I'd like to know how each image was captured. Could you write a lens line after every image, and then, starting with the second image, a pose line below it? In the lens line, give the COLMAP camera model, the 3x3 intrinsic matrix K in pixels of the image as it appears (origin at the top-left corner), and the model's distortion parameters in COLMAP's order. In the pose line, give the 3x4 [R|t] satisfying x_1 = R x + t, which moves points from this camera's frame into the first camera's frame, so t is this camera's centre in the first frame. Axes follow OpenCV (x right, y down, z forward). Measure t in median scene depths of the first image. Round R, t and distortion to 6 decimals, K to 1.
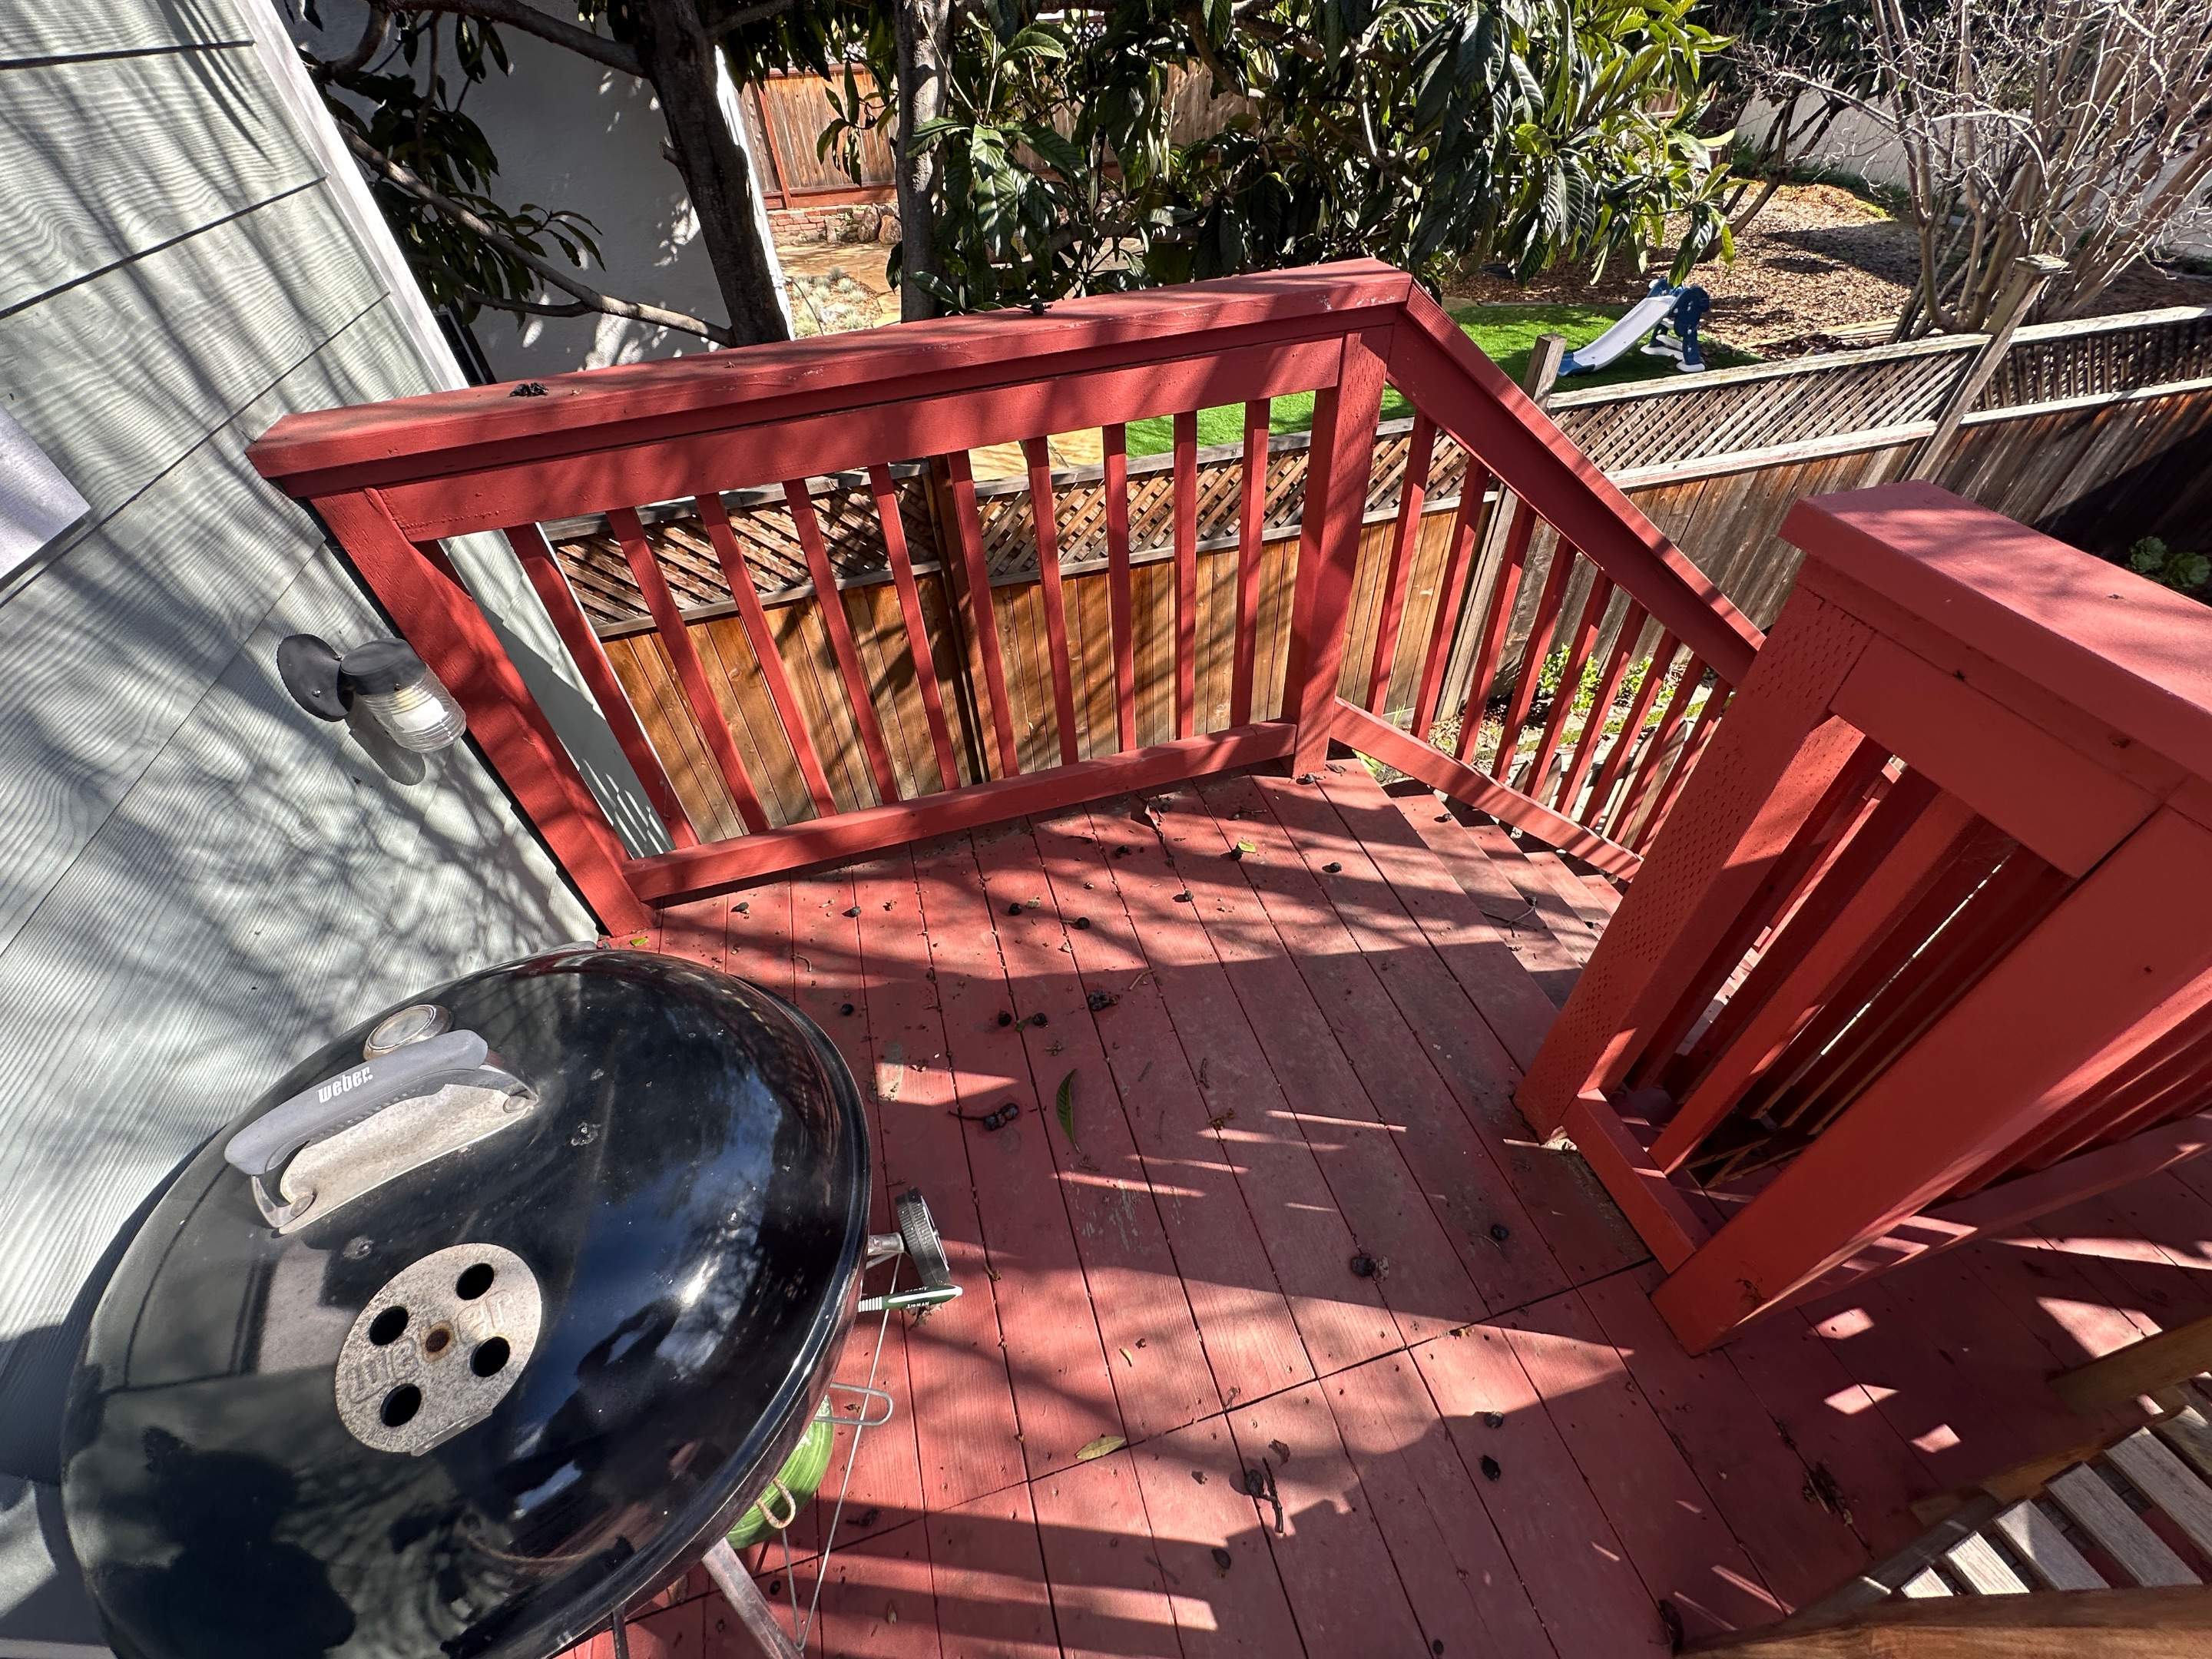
lens RADIAL K [[880.6, 0, 1109.0], [0, 880.6, 828.2], [0, 0, 1]] dist [-0.004148, 0.000581]
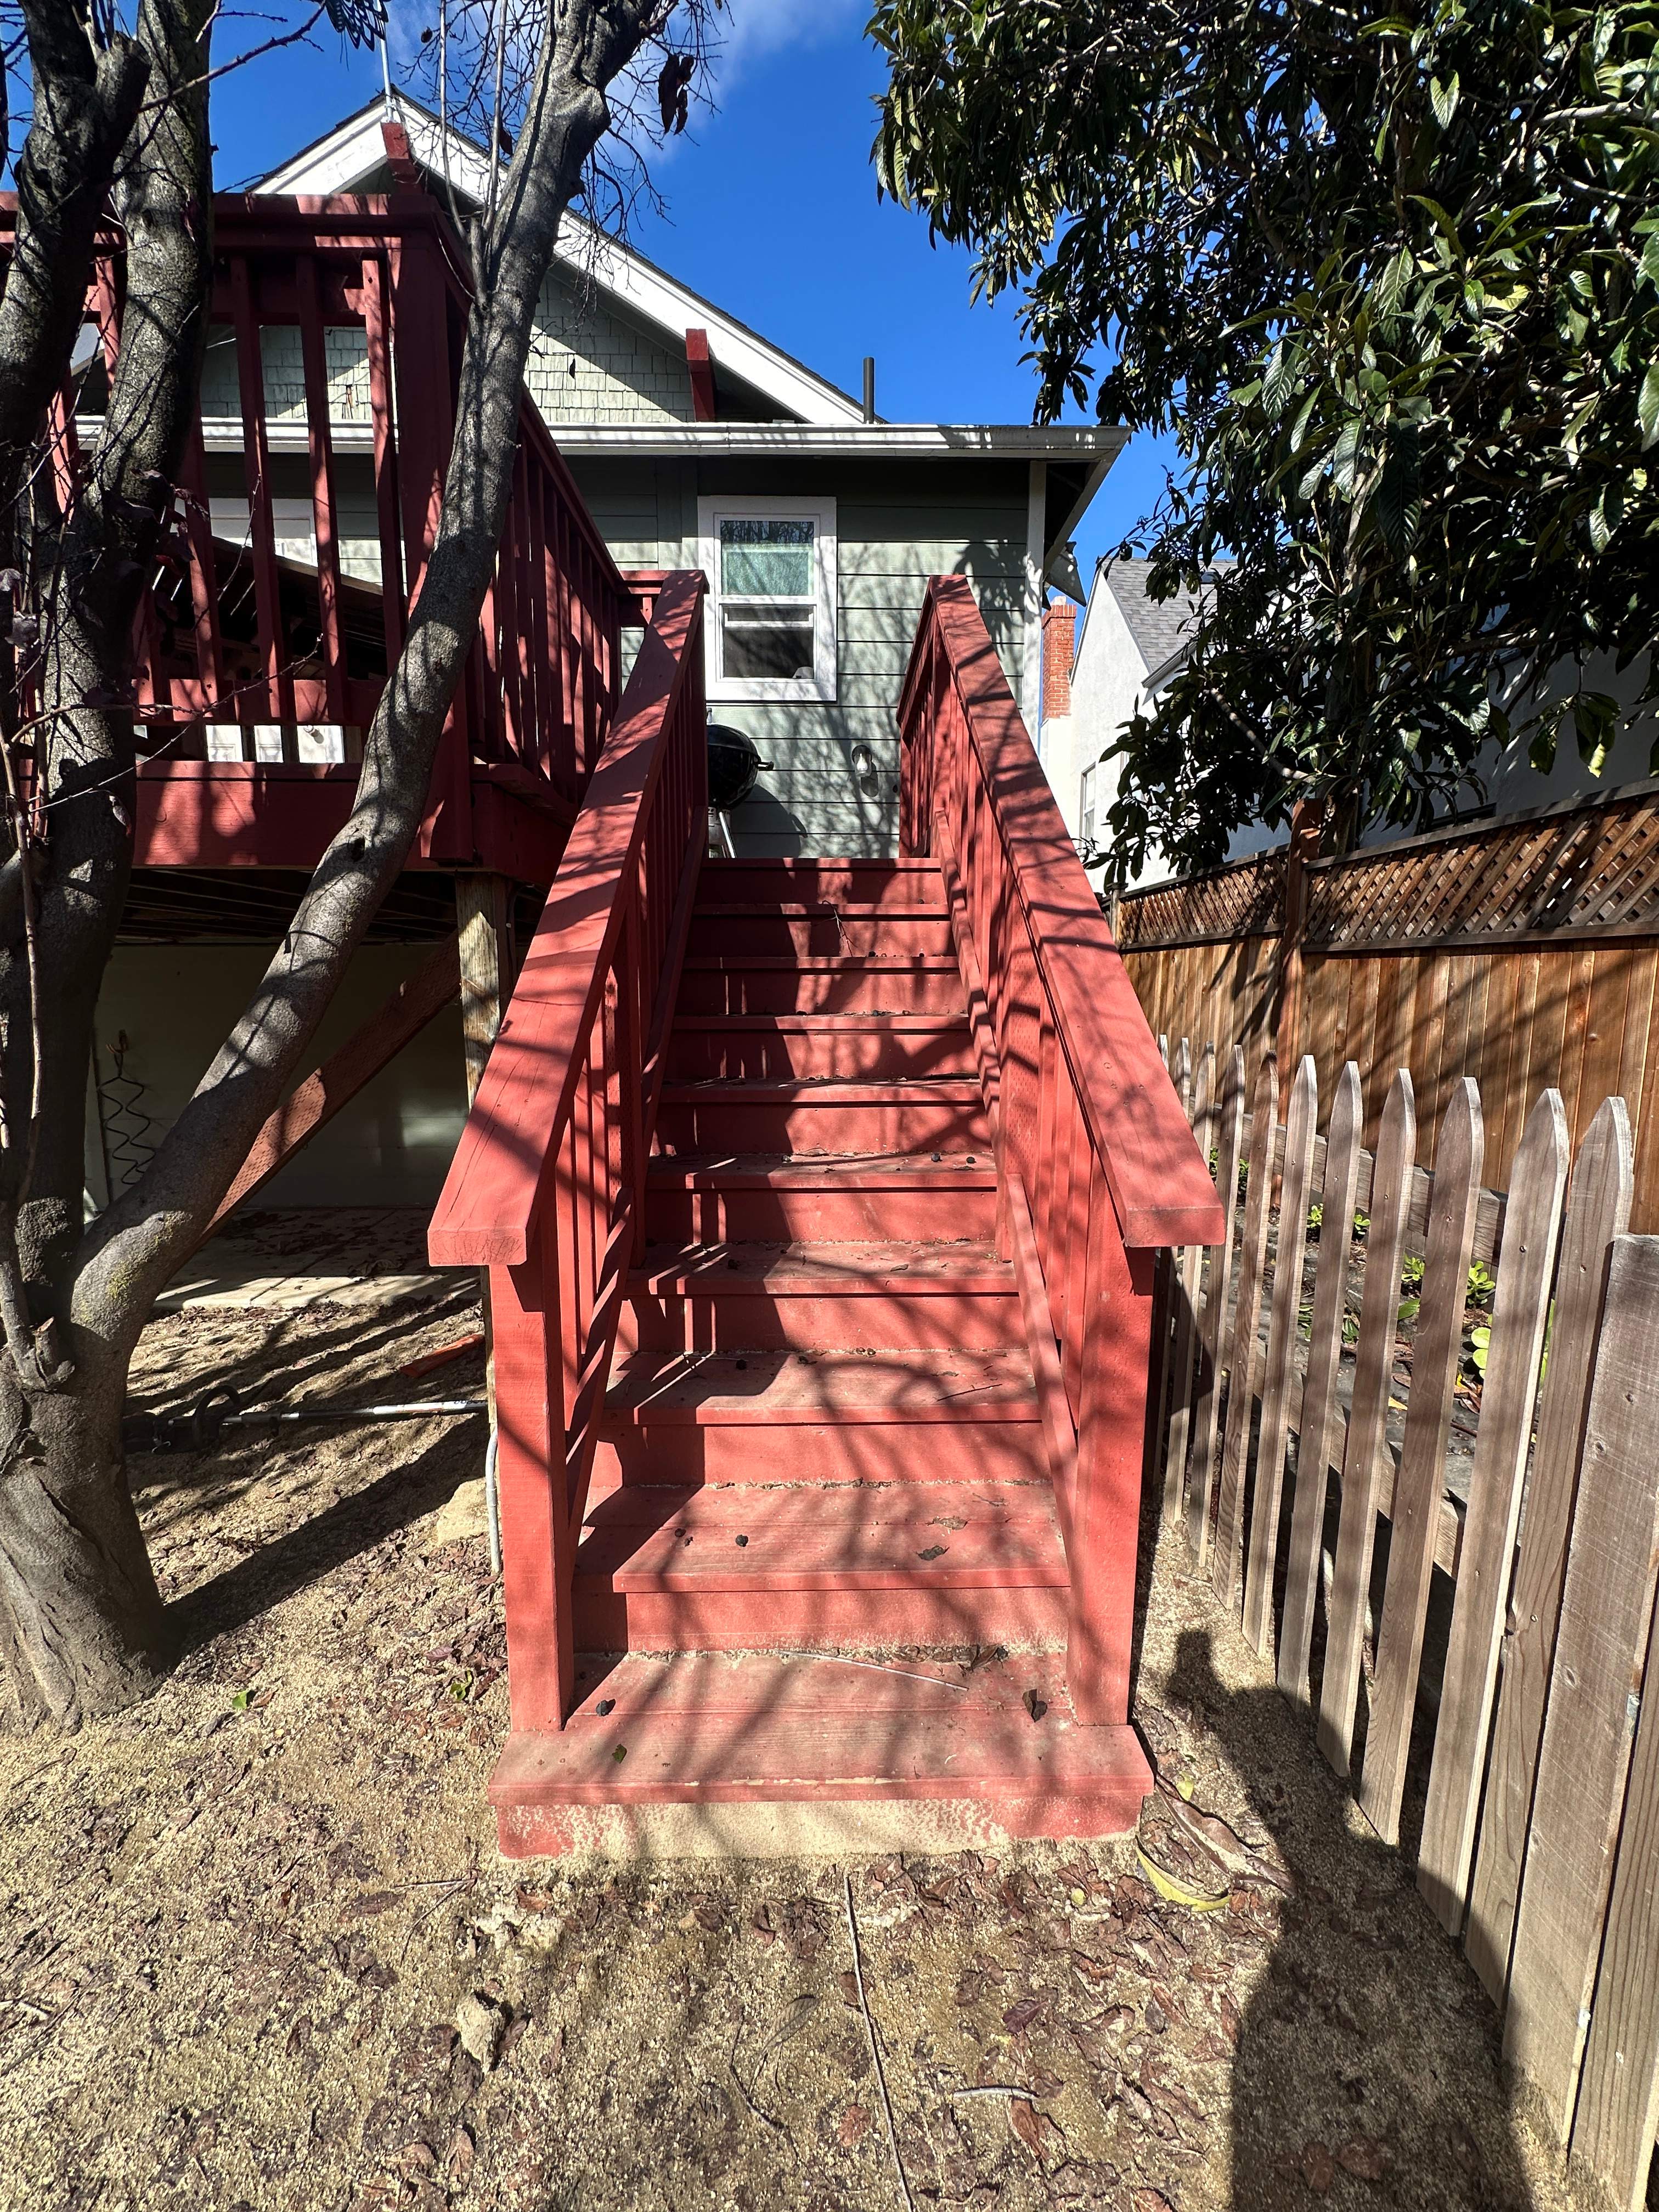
lens RADIAL K [[883.6, 0, 826.2], [0, 883.6, 1106.9], [0, 0, 1]] dist [-0.004330, 0.000184]
pose [[-0.265823, 0.181966, -0.946692, 0.917821], [-0.664919, 0.676438, 0.316724, -0.068119], [0.698012, 0.713666, -0.058820, 0.612186]]
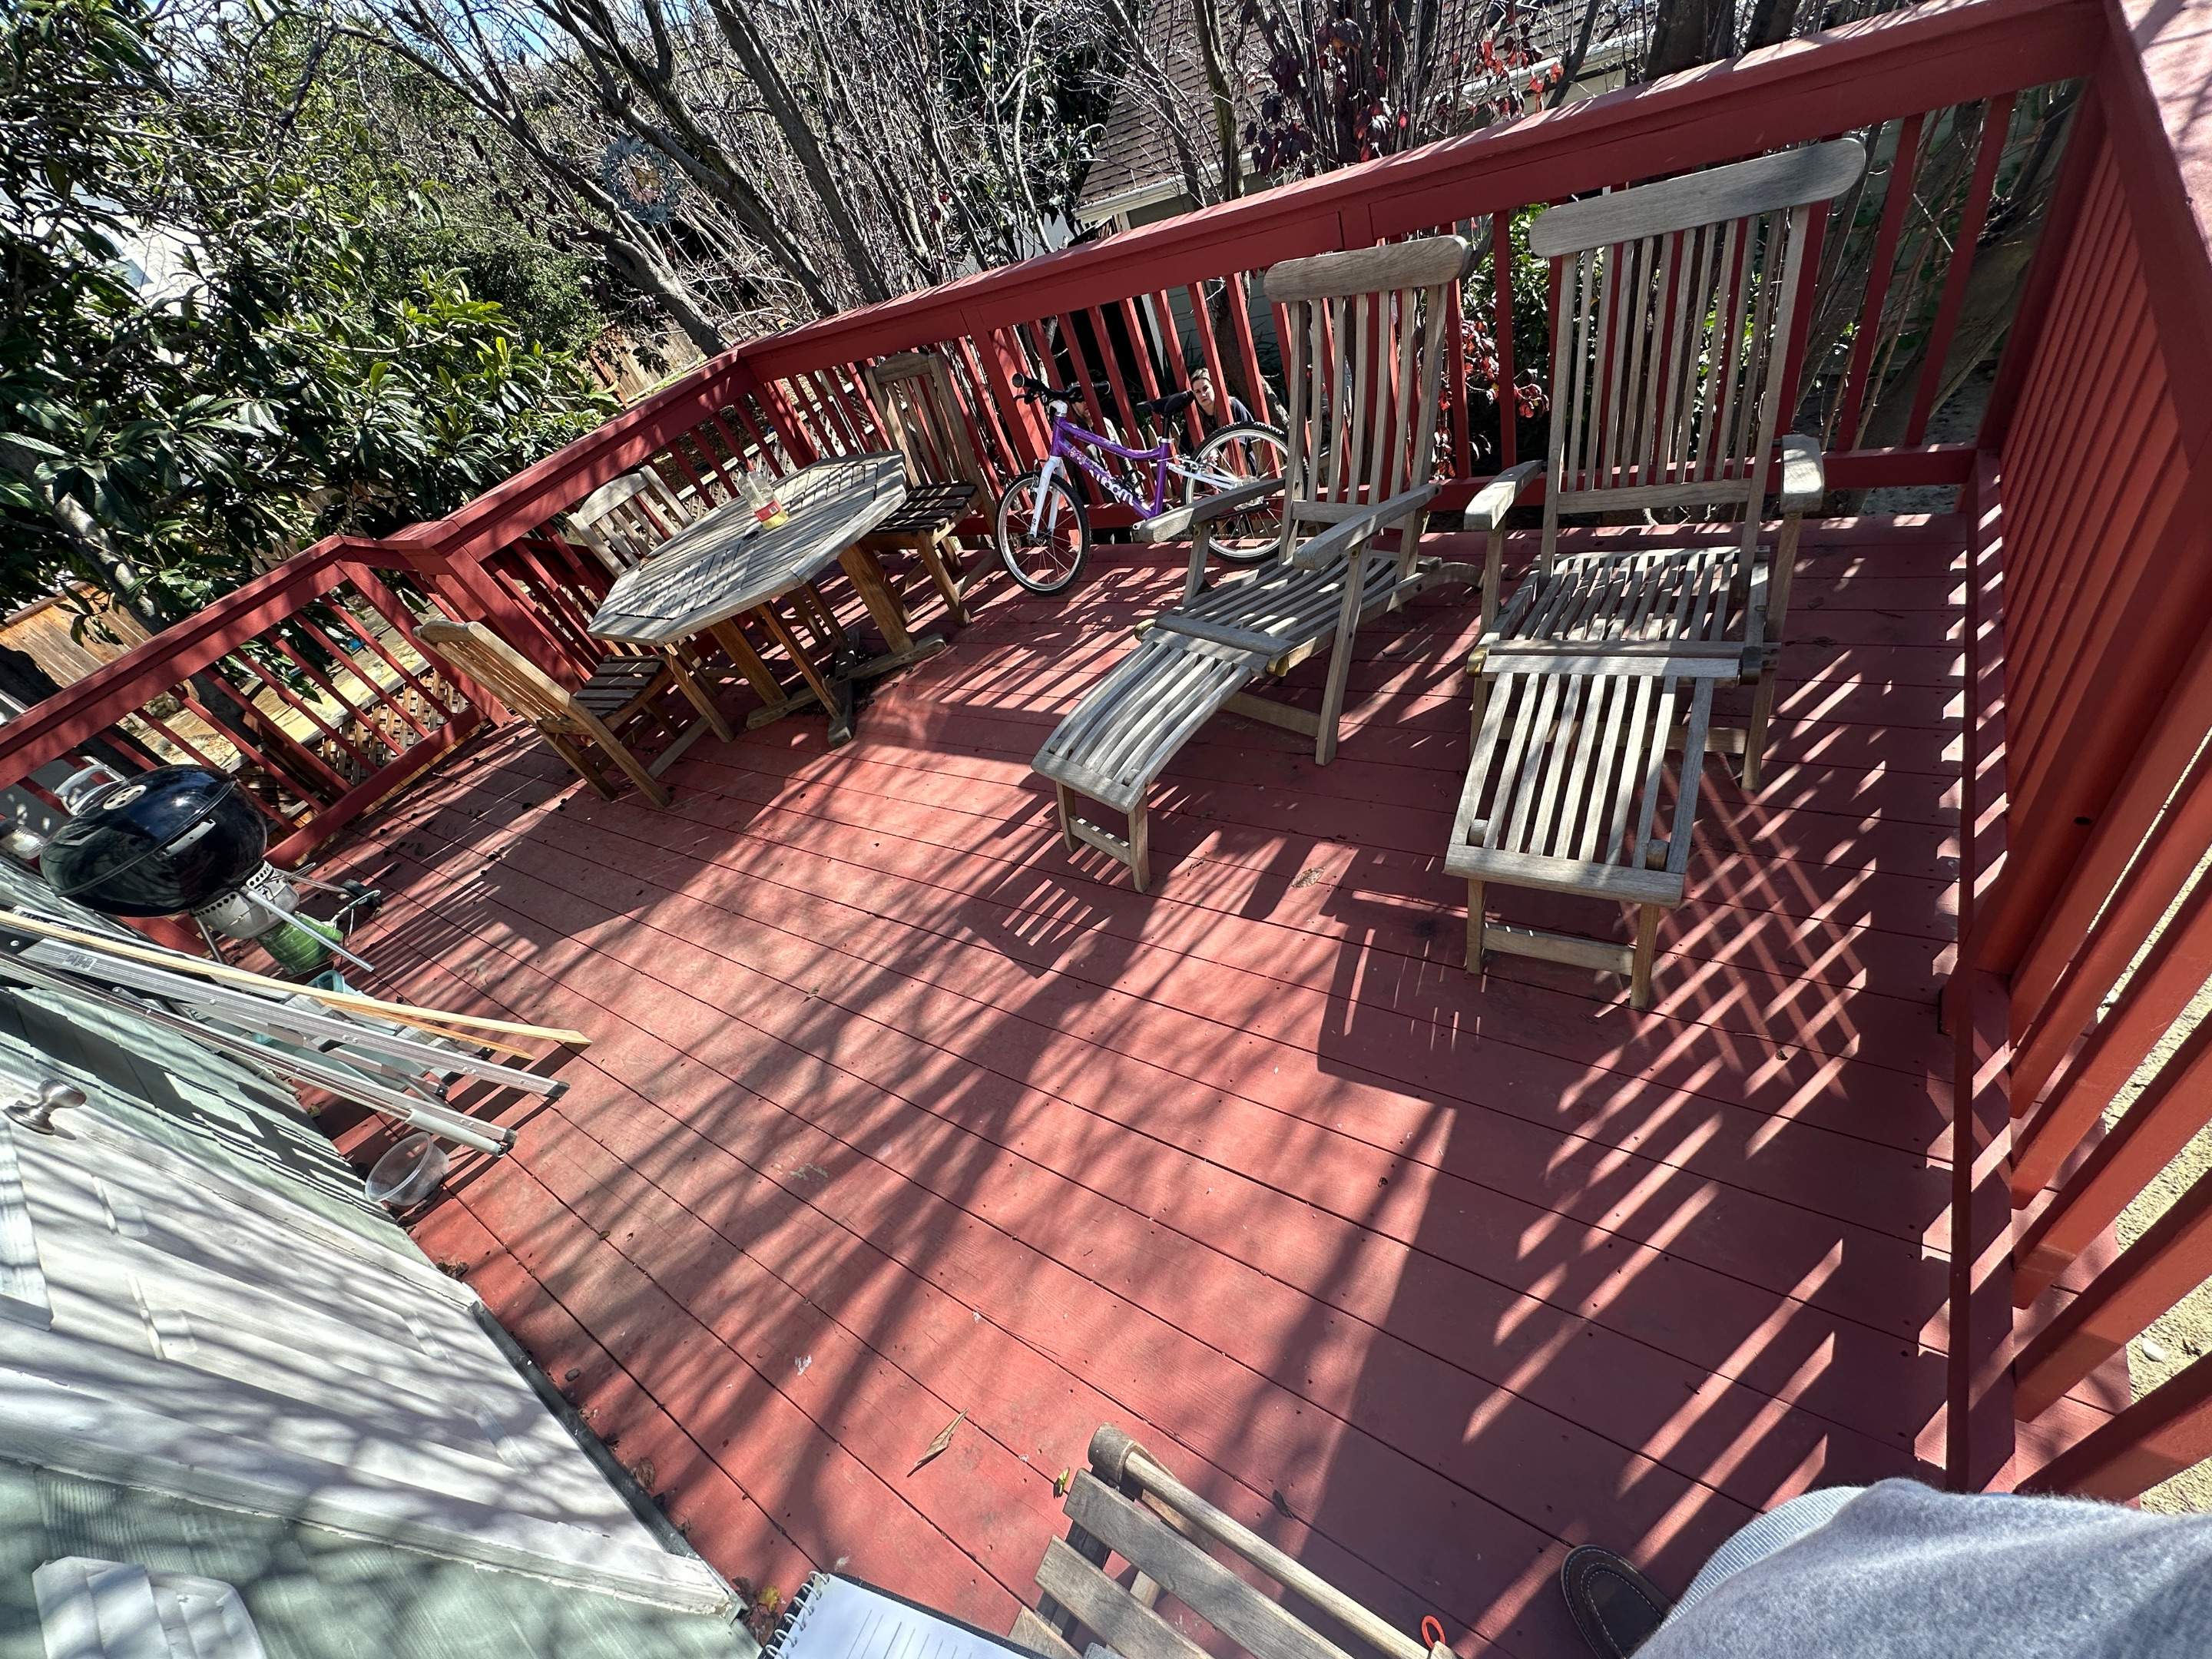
lens RADIAL K [[880.6, 0, 1104.6], [0, 880.6, 840.0], [0, 0, 1]] dist [-0.004148, 0.000581]
pose [[0.722099, -0.595338, 0.352343, 0.388607], [0.645959, 0.762551, -0.035395, 1.281562], [-0.247607, 0.253157, 0.935202, -1.411560]]
